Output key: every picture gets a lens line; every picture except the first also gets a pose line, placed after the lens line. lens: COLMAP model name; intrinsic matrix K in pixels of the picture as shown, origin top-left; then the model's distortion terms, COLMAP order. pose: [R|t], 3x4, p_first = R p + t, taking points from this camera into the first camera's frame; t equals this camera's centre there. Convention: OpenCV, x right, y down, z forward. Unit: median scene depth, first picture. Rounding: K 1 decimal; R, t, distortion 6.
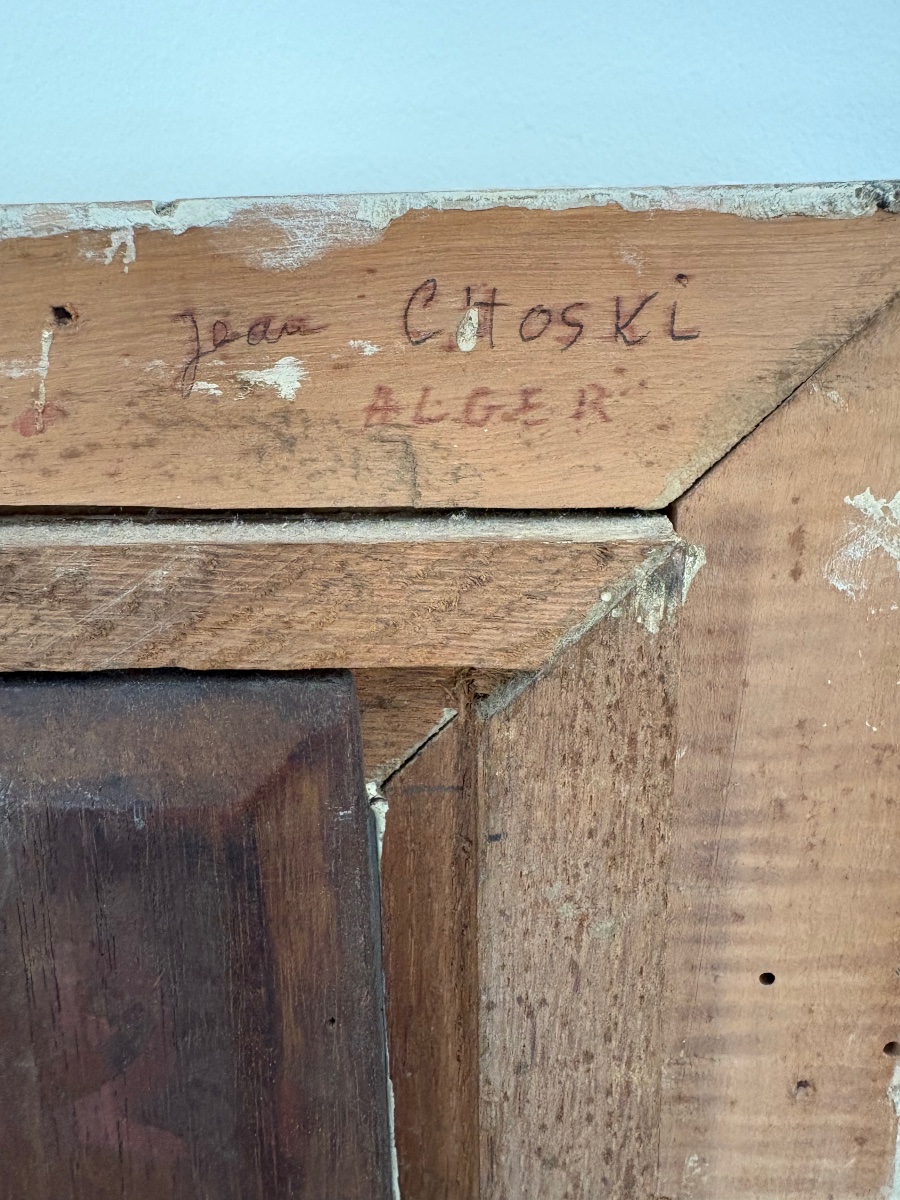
lens RADIAL K [[921.7, 0, 450.7], [0, 921.7, 507.0], [0, 0, 1]] dist [0.002000, -0.000119]
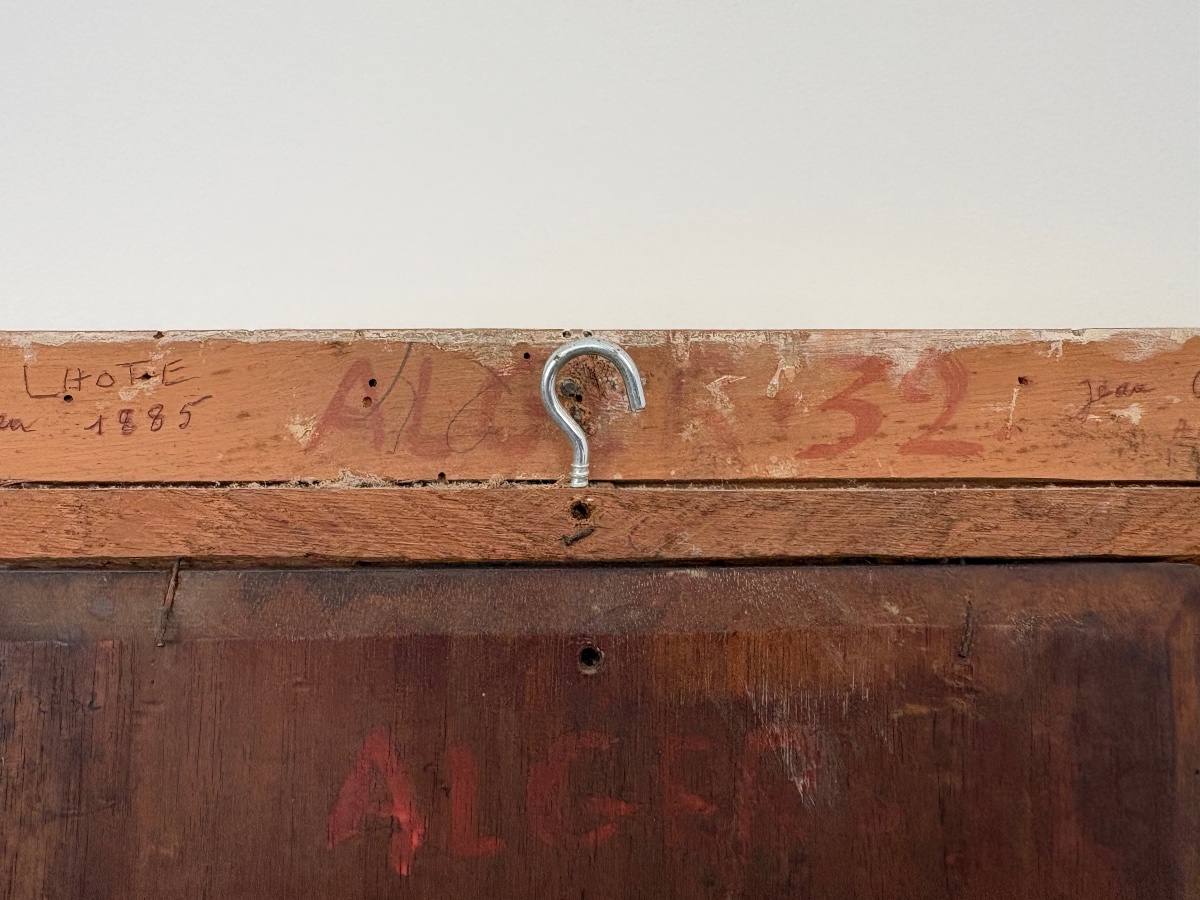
lens RADIAL K [[921.7, 0, 501.1], [0, 921.7, 444.7], [0, 0, 1]] dist [0.002000, -0.000119]
pose [[0.998407, 0.020883, 0.052412, -1.664213], [-0.004829, 0.957197, -0.289398, 0.514844], [-0.056212, 0.288684, 0.955773, -0.827580]]
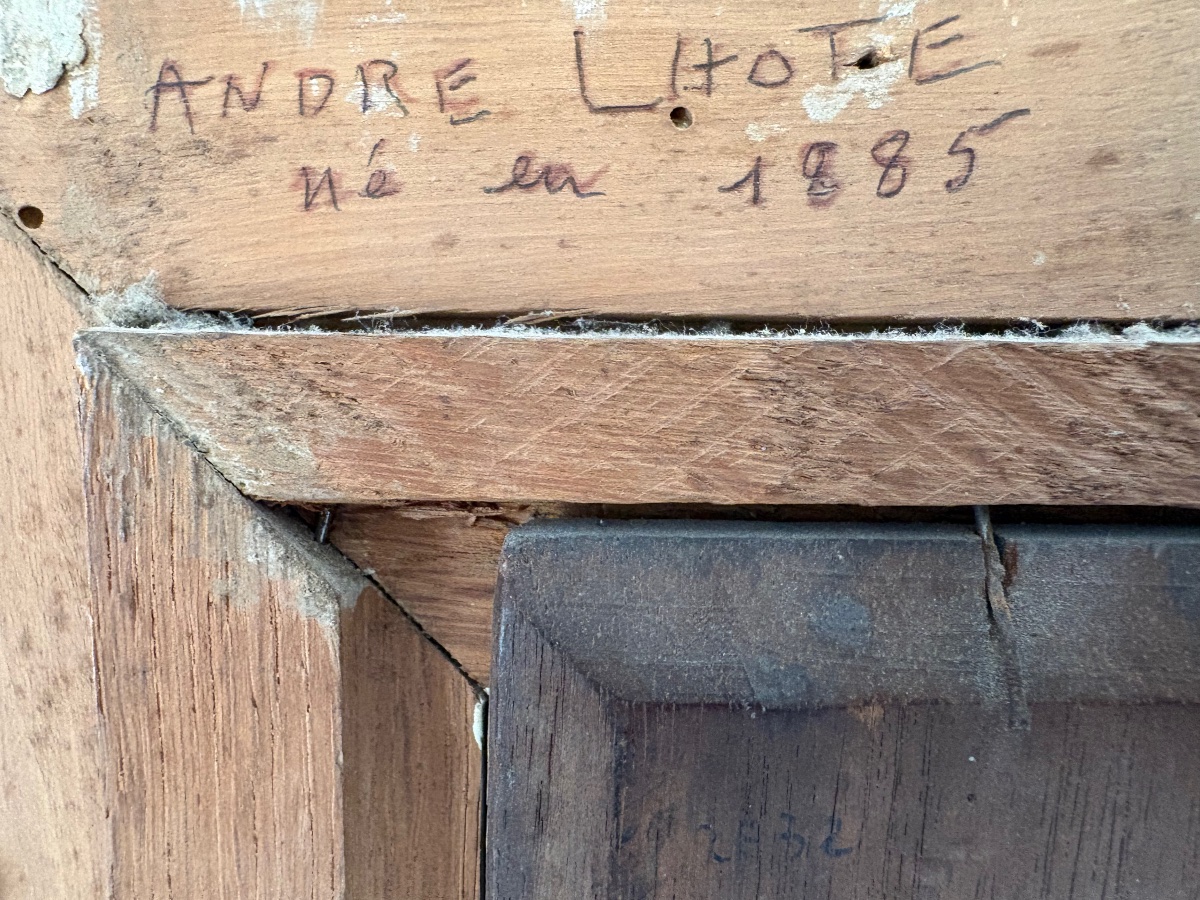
lens RADIAL K [[952.3, 0, 531.4], [0, 952.3, 445.8], [0, 0, 1]] dist [0.001647, -0.000426]
pose [[0.999295, 0.025396, 0.027648, -2.649458], [-0.022856, 0.995805, -0.088597, 0.223110], [-0.029782, 0.087903, 0.995684, 0.277484]]
